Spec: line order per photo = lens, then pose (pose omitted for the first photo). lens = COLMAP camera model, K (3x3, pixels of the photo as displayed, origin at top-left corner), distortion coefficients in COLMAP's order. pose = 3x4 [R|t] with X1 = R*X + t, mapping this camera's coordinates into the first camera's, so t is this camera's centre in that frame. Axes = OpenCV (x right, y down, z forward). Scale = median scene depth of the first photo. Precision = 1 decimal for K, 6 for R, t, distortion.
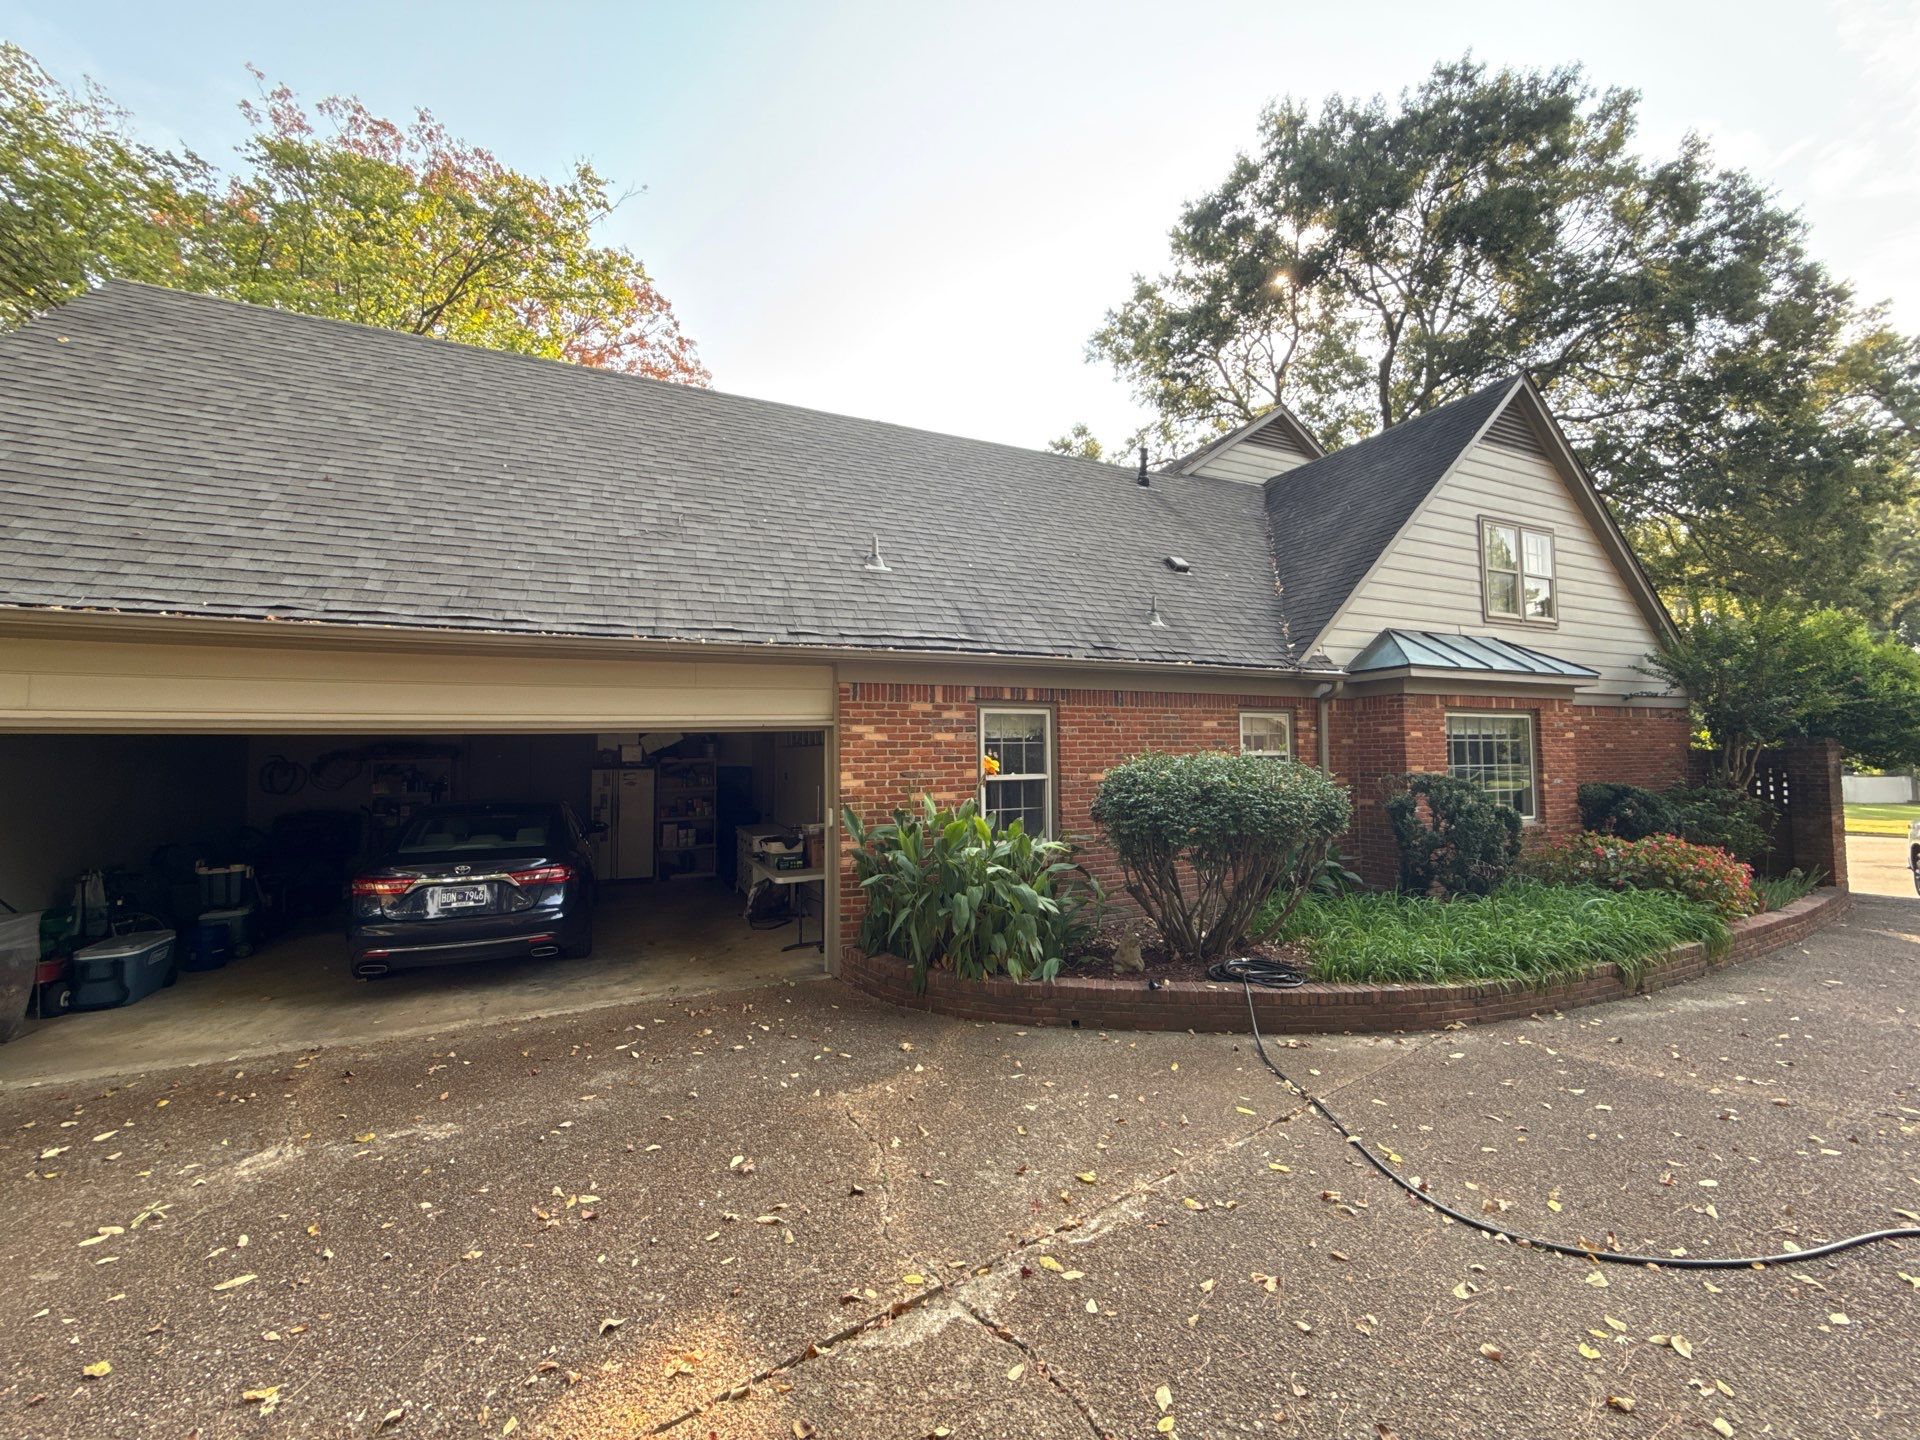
lens RADIAL K [[771.5, 0, 956.9], [0, 771.5, 715.3], [0, 0, 1]] dist [0.001886, -0.000177]
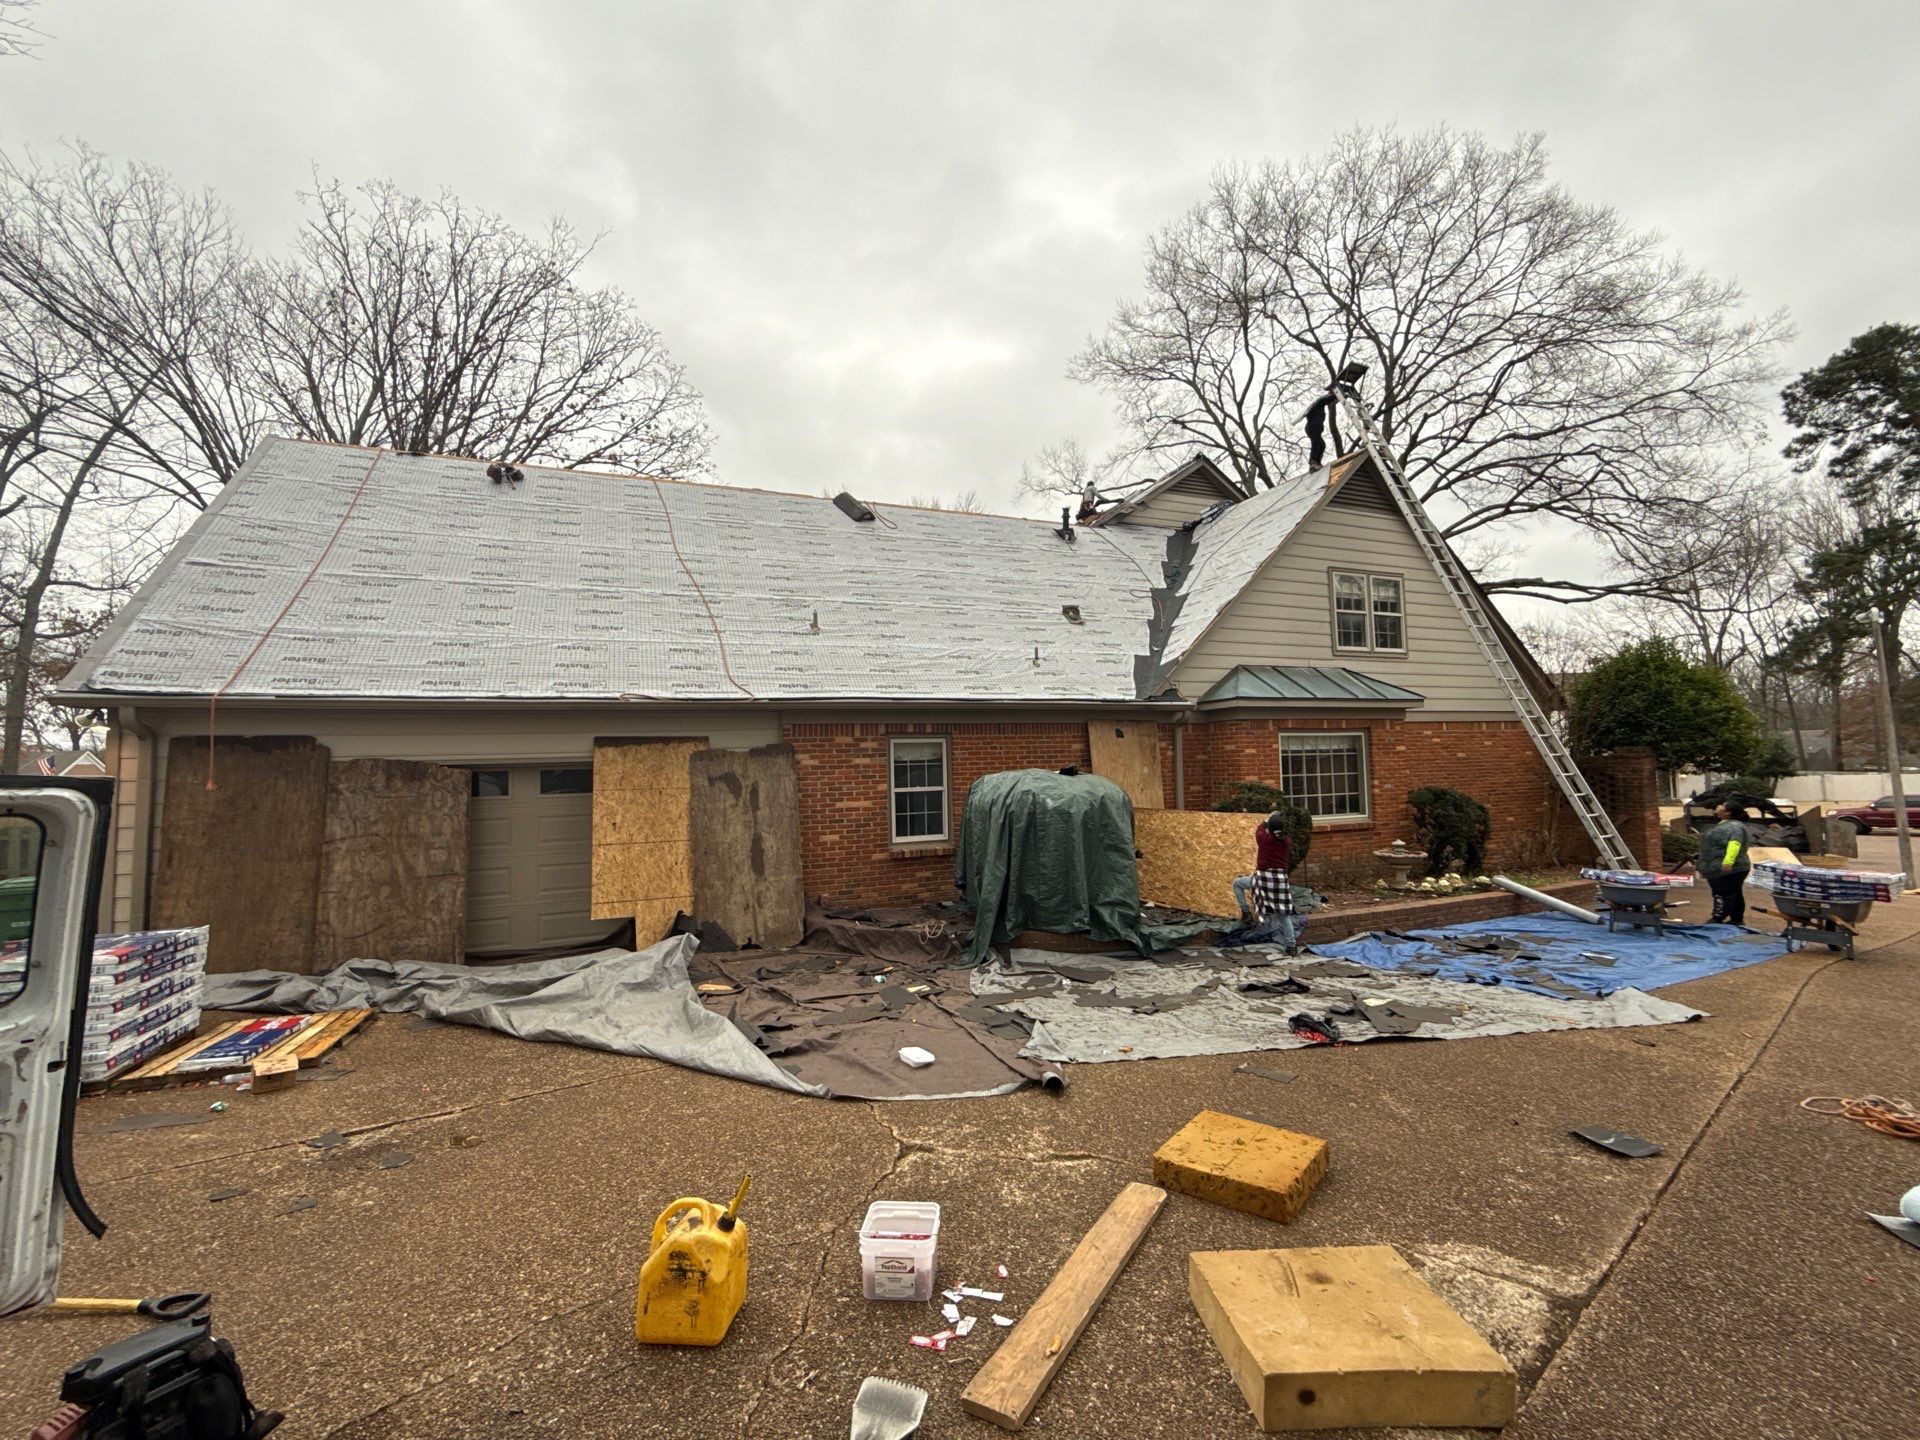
lens RADIAL K [[821.9, 0, 960.0], [0, 821.9, 720.0], [0, 0, 1]] dist [0.000145, -0.000090]
pose [[0.999357, -0.016173, -0.032003, 0.215420], [0.016092, 0.999867, -0.002777, -0.040162], [0.032044, 0.002260, 0.999484, -0.484884]]
